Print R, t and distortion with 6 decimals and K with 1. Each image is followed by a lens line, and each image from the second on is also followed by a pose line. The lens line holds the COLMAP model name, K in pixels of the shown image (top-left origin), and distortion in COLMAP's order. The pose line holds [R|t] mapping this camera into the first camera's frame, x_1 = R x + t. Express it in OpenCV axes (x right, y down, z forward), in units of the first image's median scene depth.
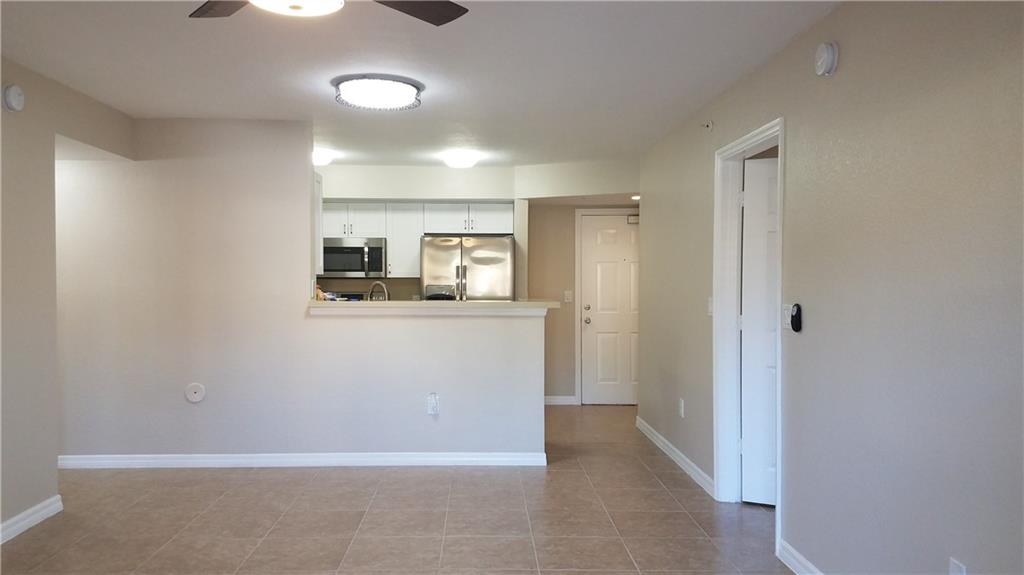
lens RADIAL K [[779.8, 0, 512.0], [0, 779.8, 287.5], [0, 0, 1]] dist [0.450452, -0.001063]
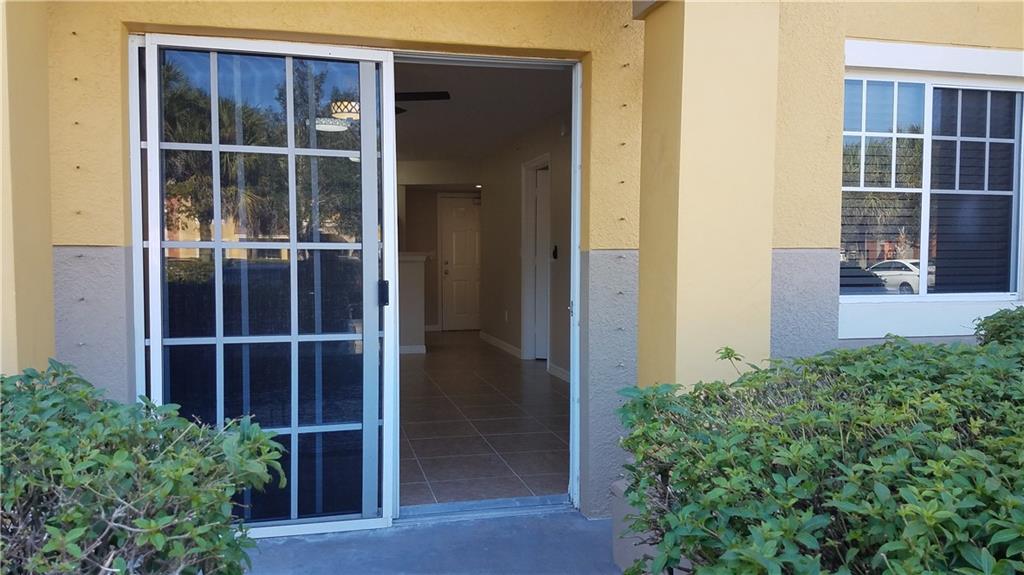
lens RADIAL K [[779.8, 0, 512.0], [0, 779.8, 287.5], [0, 0, 1]] dist [0.450452, -0.001063]
pose [[0.979889, -0.011603, 0.199206, -0.070547], [0.006192, 0.999595, 0.027762, 0.032107], [-0.199448, -0.025970, 0.979564, -0.415933]]
